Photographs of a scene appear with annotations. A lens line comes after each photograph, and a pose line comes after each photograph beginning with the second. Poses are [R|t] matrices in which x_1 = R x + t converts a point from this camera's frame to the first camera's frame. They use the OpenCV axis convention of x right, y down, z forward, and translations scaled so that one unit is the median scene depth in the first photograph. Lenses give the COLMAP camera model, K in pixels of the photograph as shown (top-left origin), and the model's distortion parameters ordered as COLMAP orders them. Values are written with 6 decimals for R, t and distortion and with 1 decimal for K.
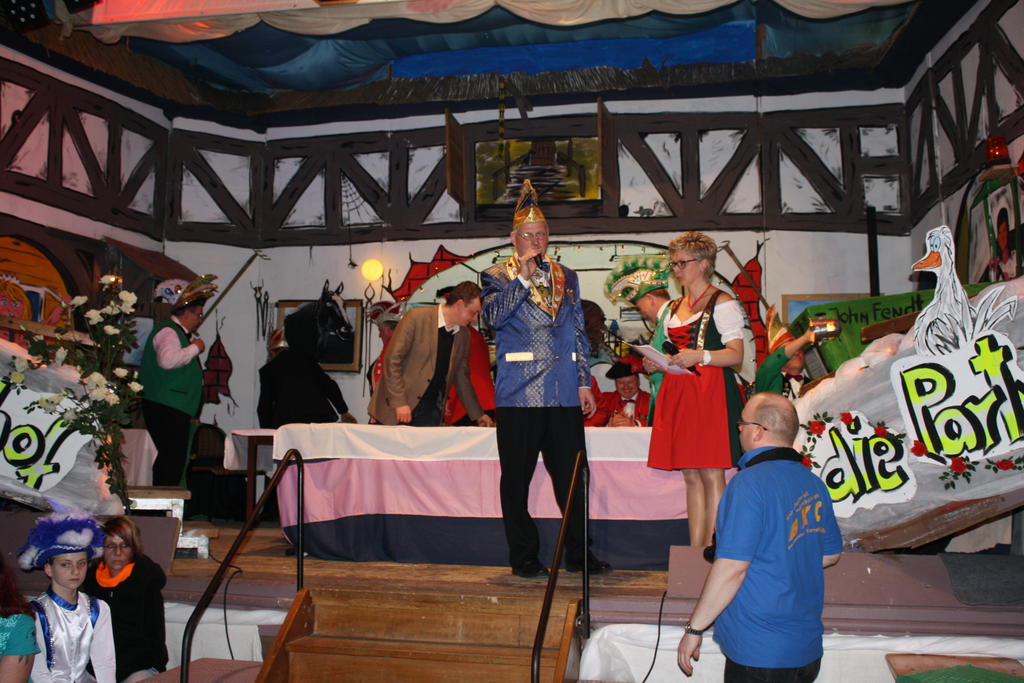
lens RADIAL K [[1082.2, 0, 515.7], [0, 1082.2, 338.7], [0, 0, 1]] dist [-0.124795, 0.162411]
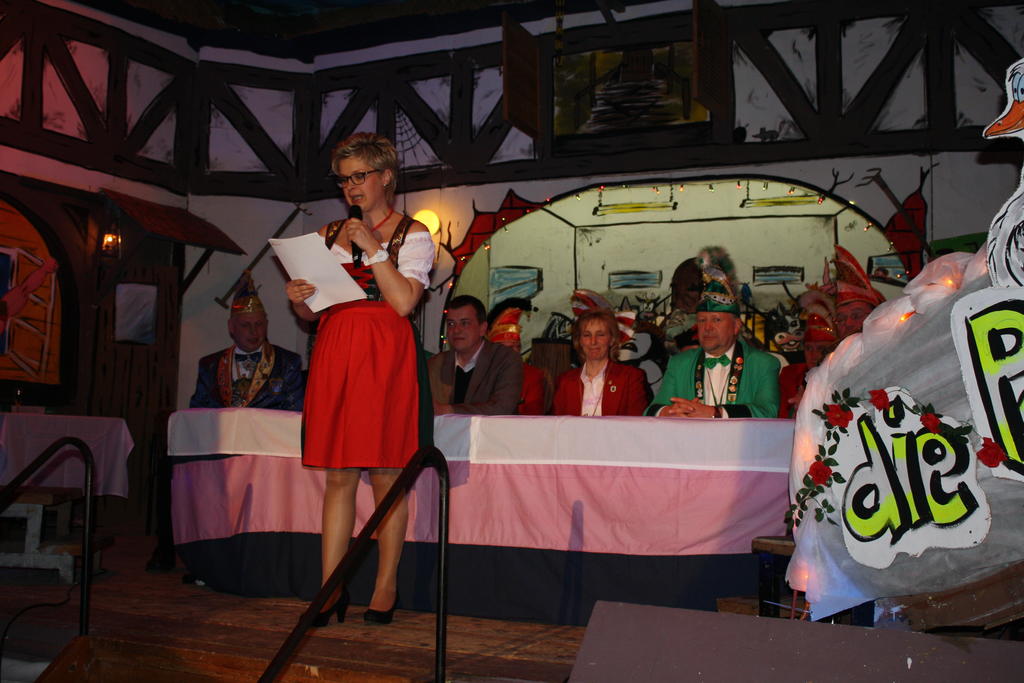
lens RADIAL K [[1189.1, 0, 516.1], [0, 1189.1, 338.9], [0, 0, 1]] dist [-0.106718, 0.170999]
pose [[0.974899, -0.003232, -0.222625, 0.136300], [0.004265, 0.999982, 0.004163, 0.019783], [0.222608, -0.005009, 0.974895, 0.171057]]
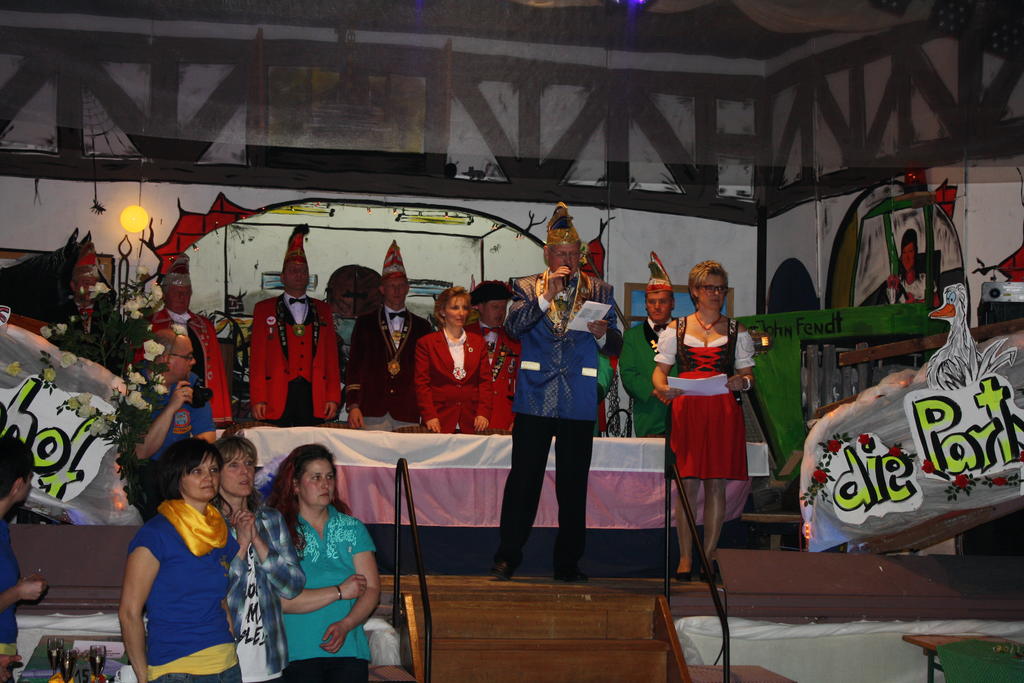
lens RADIAL K [[1878.9, 0, 509.7], [0, 1878.9, 343.3], [0, 0, 1]] dist [0.014647, 0.125719]
pose [[0.913210, 0.037175, 0.405789, -0.462611], [-0.057883, 0.997566, 0.038876, -0.045832], [-0.403356, -0.058991, 0.913139, -0.373094]]
